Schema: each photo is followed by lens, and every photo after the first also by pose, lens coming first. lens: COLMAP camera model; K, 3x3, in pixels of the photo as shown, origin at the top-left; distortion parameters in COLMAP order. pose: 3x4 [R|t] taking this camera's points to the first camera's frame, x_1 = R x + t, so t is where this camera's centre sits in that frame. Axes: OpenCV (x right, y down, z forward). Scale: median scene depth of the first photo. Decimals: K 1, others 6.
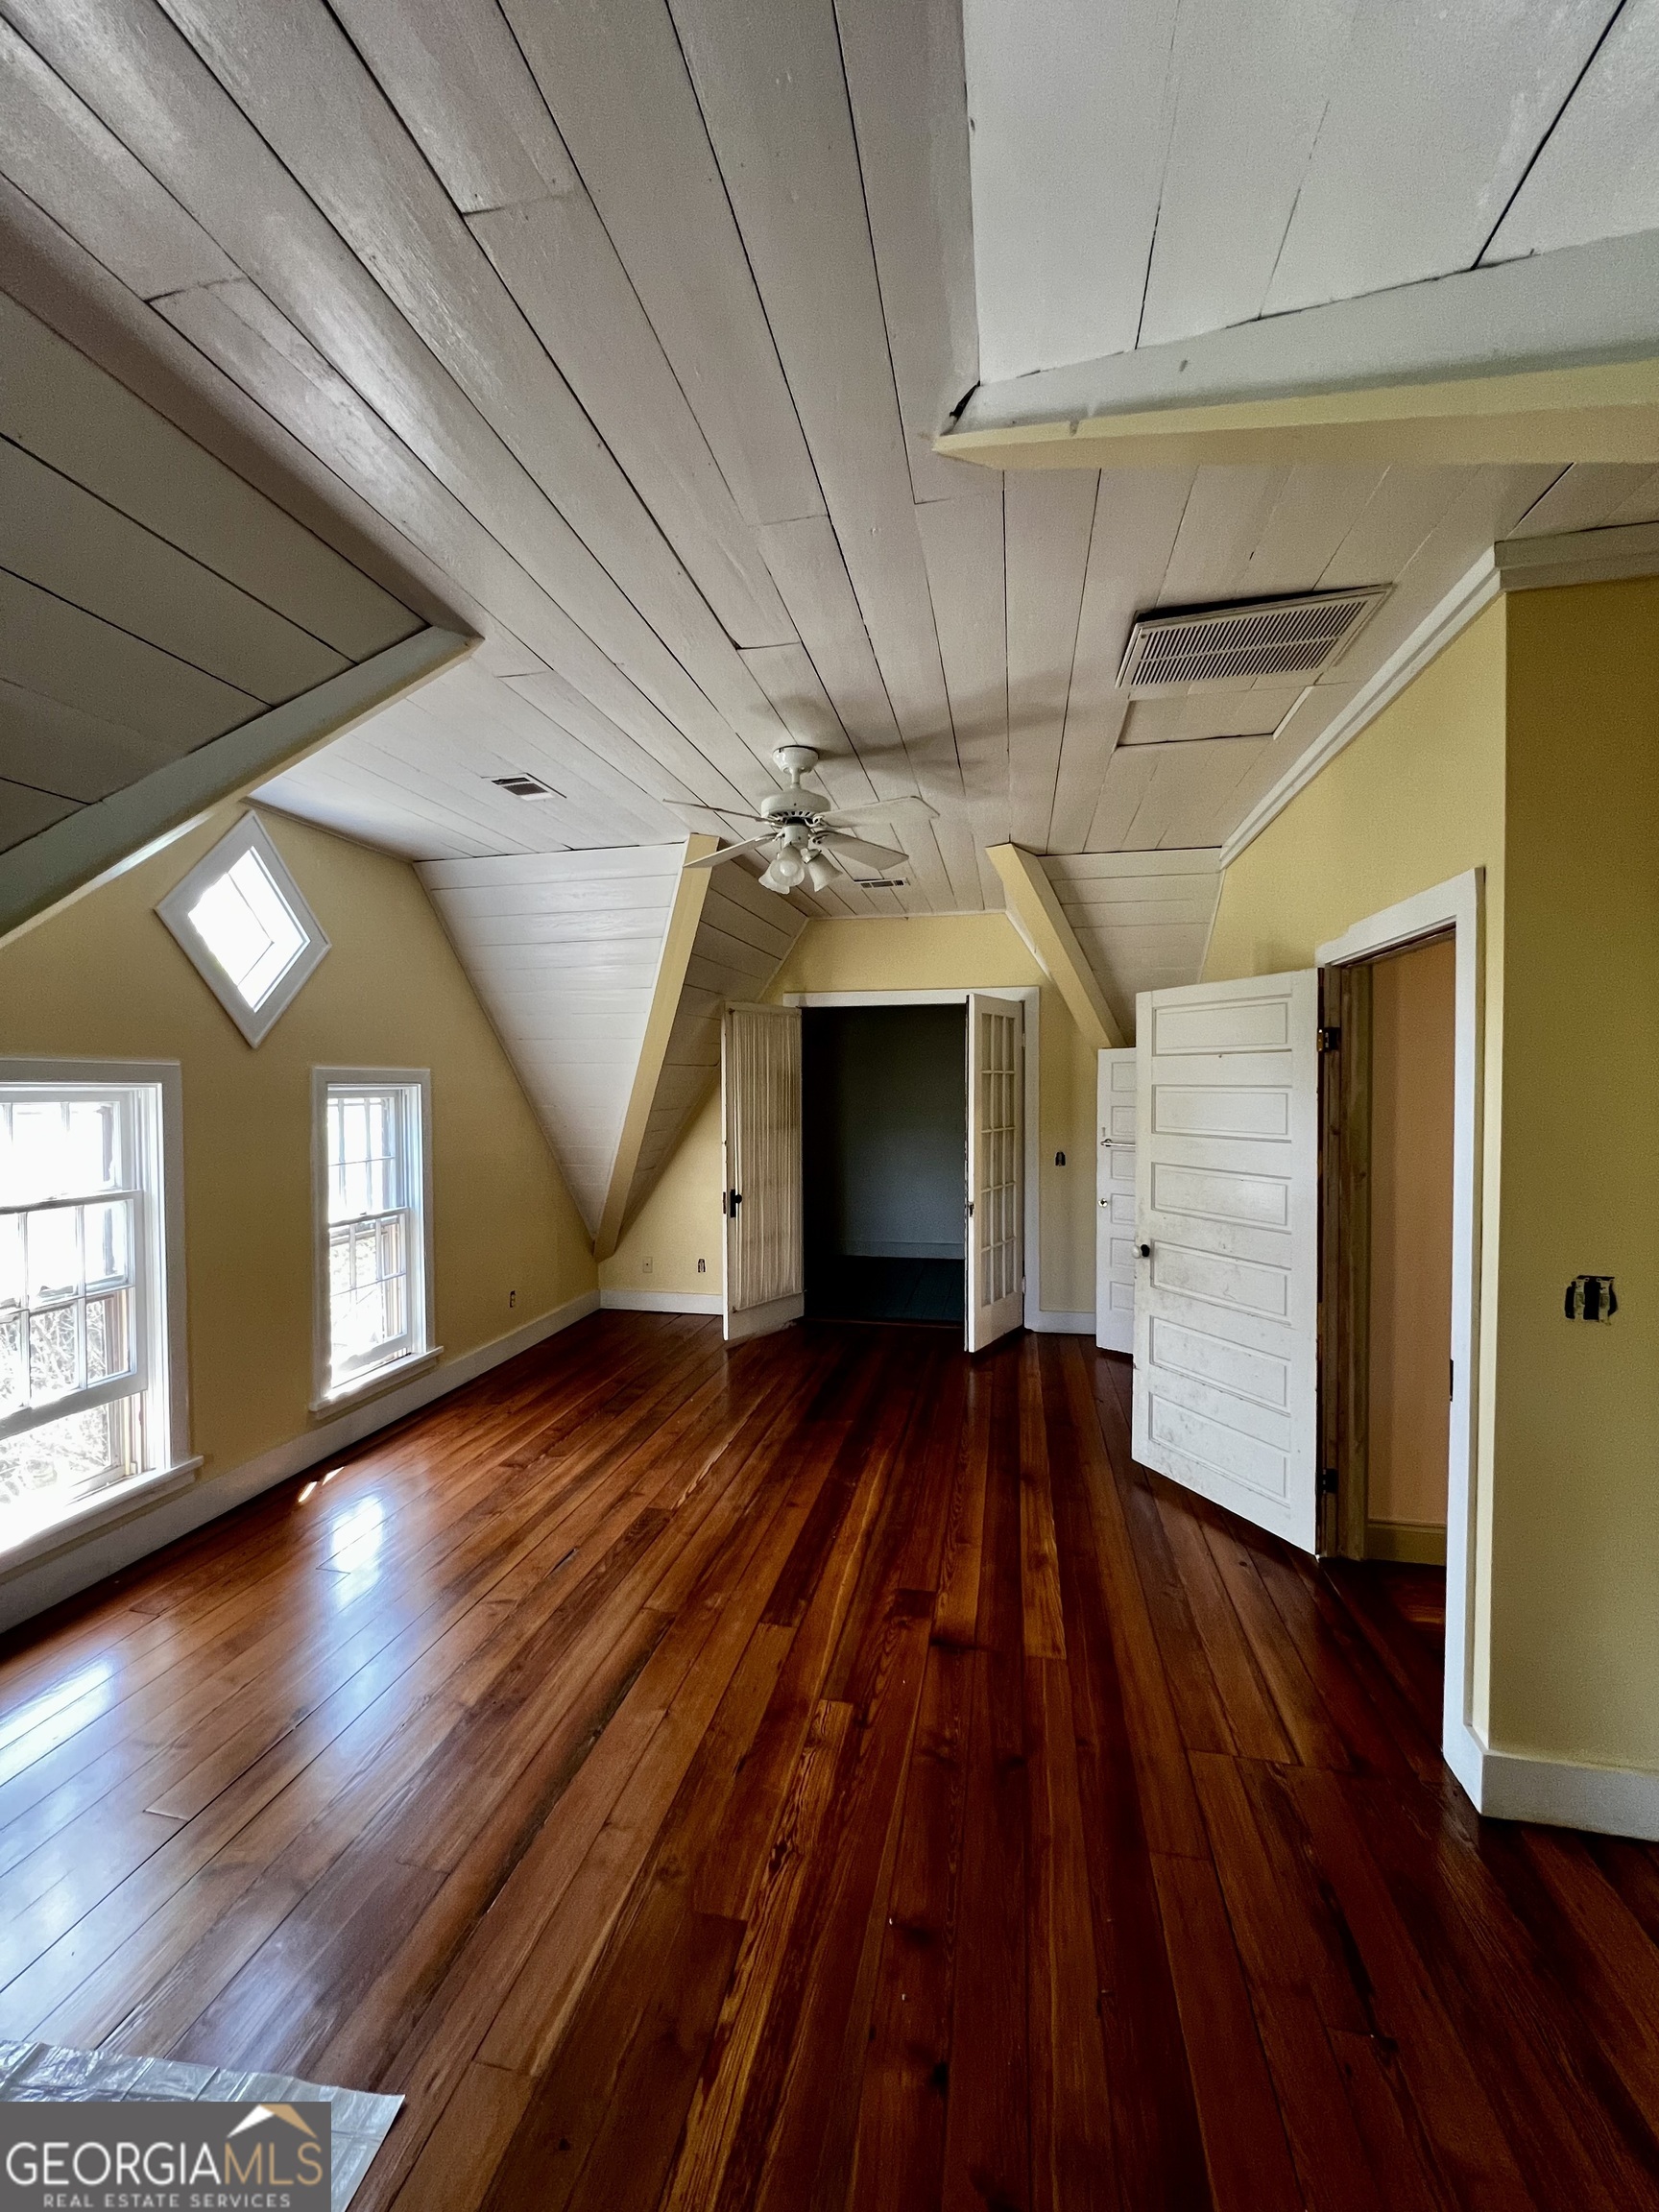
lens RADIAL K [[887.5, 0, 829.0], [0, 887.5, 1106.7], [0, 0, 1]] dist [-0.002538, 0.001131]
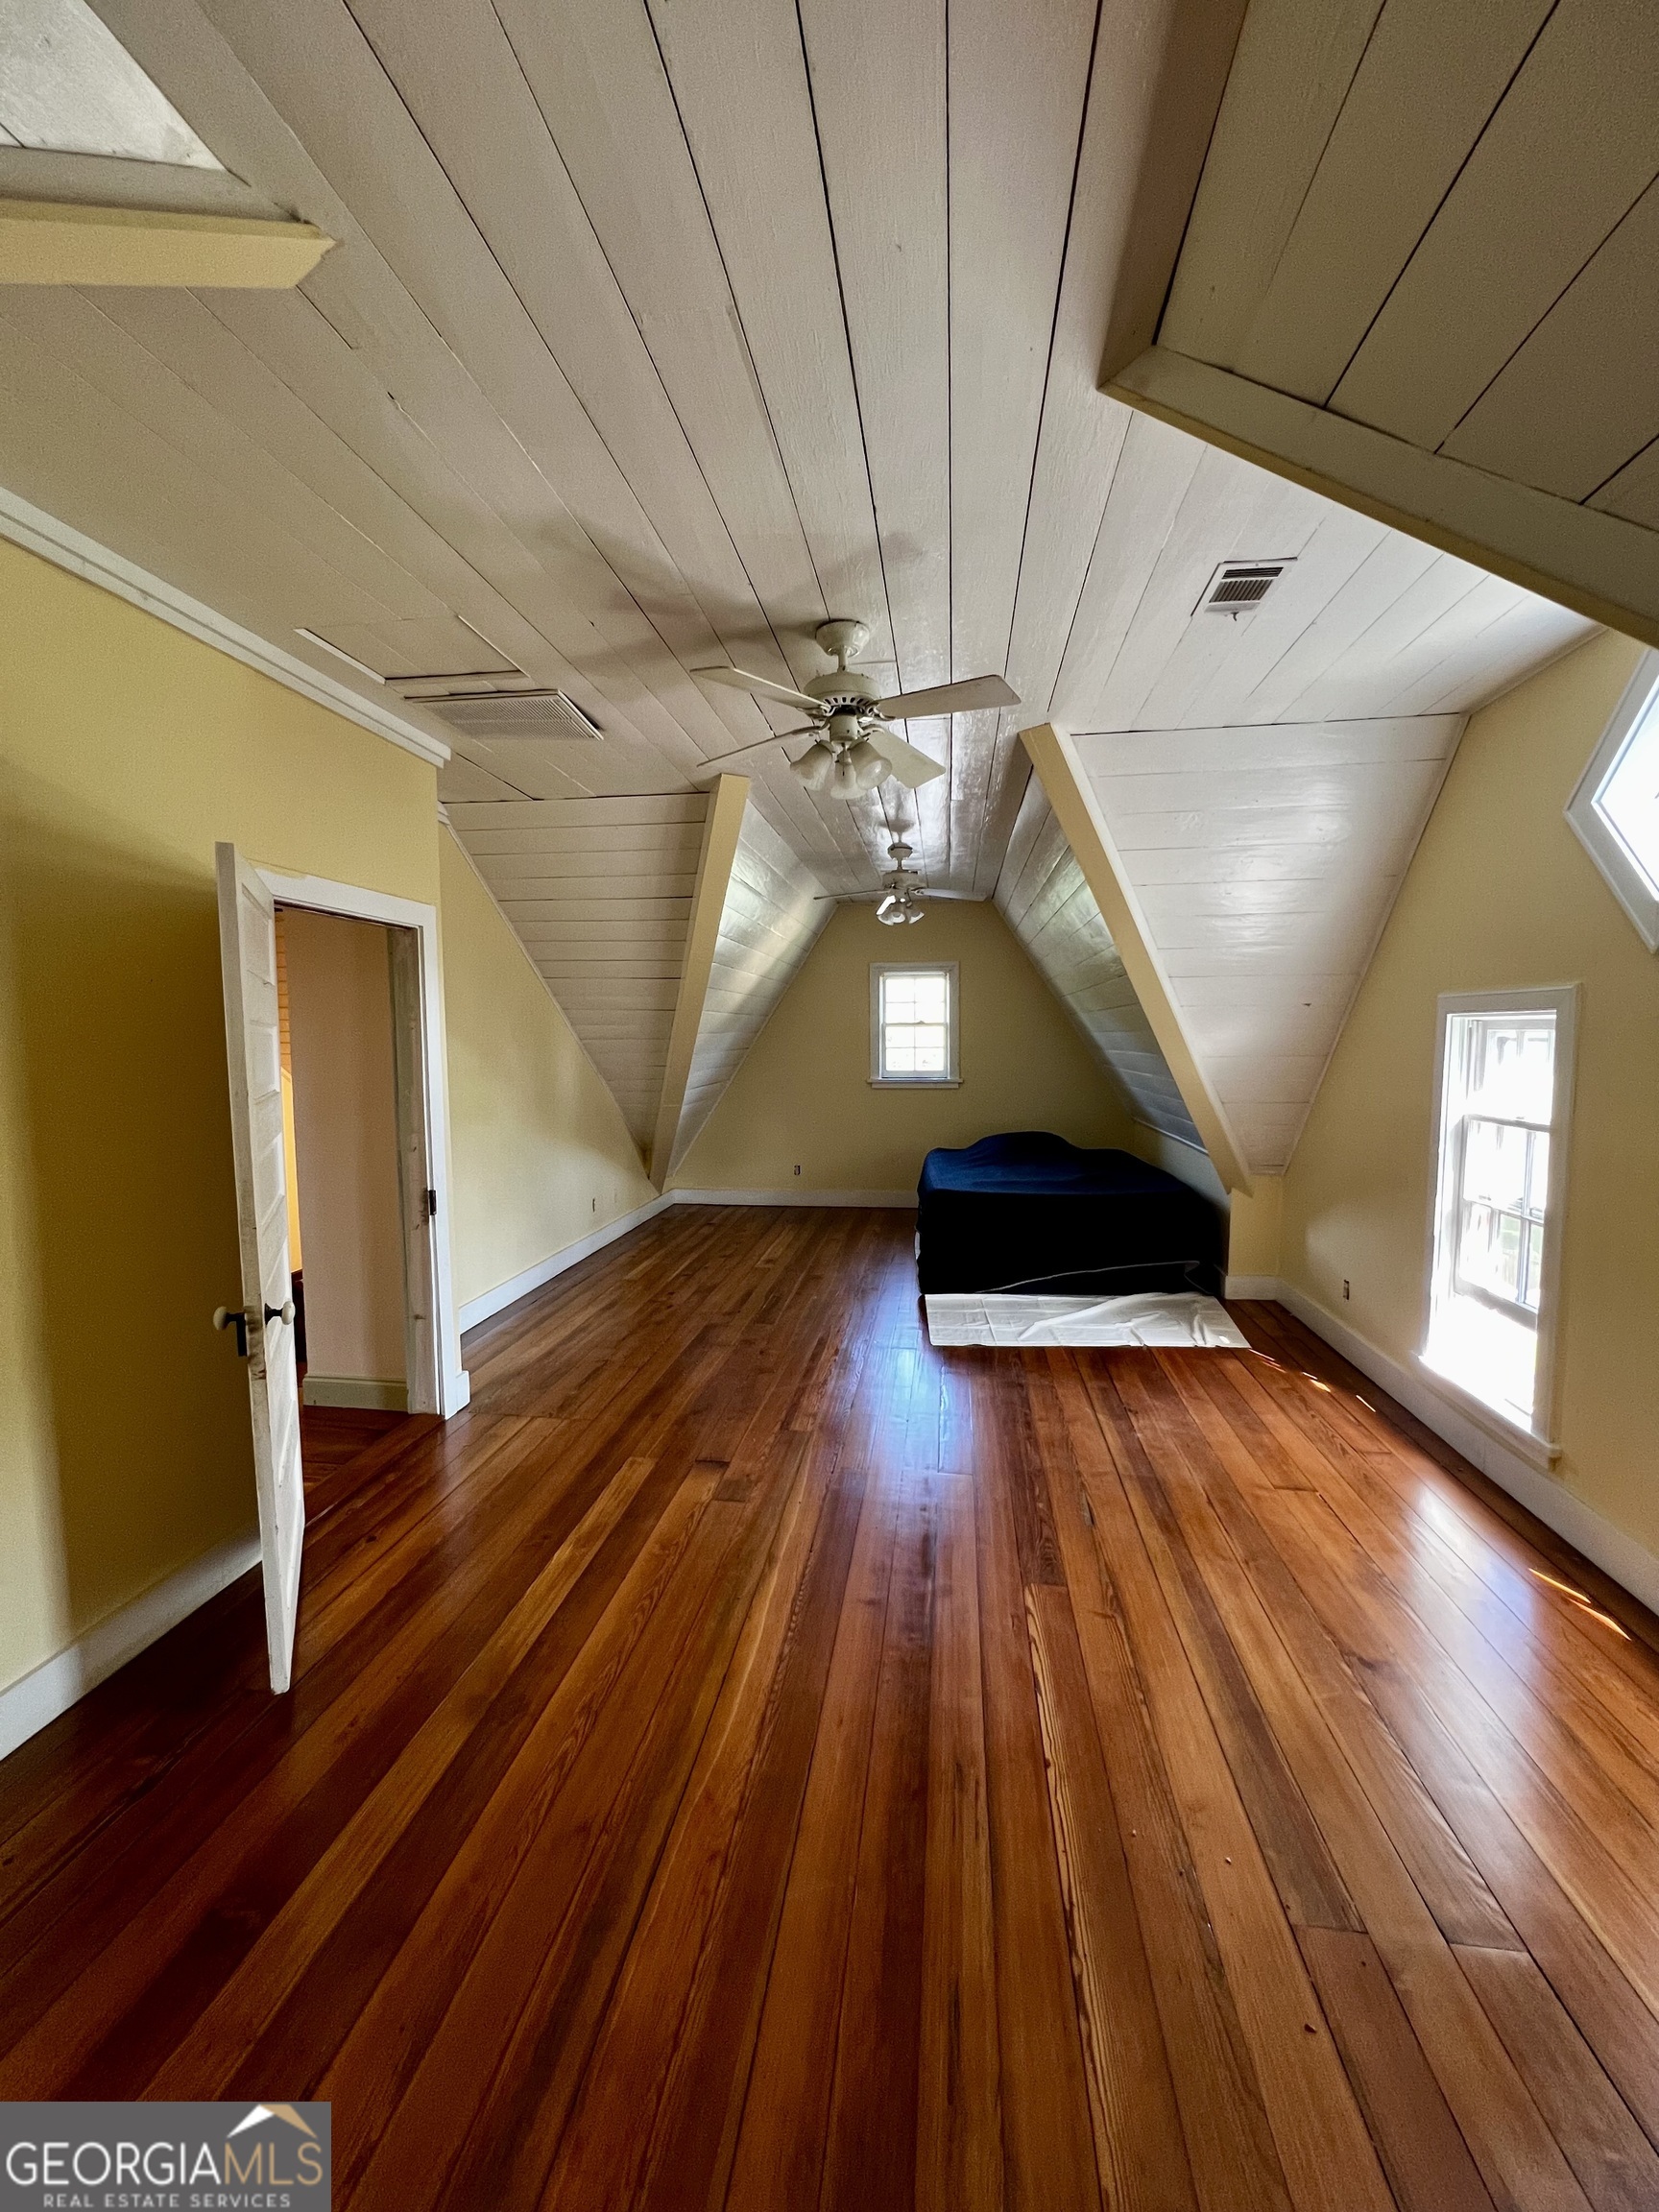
lens RADIAL K [[887.5, 0, 840.5], [0, 887.5, 1102.8], [0, 0, 1]] dist [-0.002538, 0.001131]
pose [[-0.996807, 0.015446, -0.078344, 0.037870], [0.007956, 0.995444, 0.095020, -0.024271], [0.079455, 0.094093, -0.992388, 1.824099]]
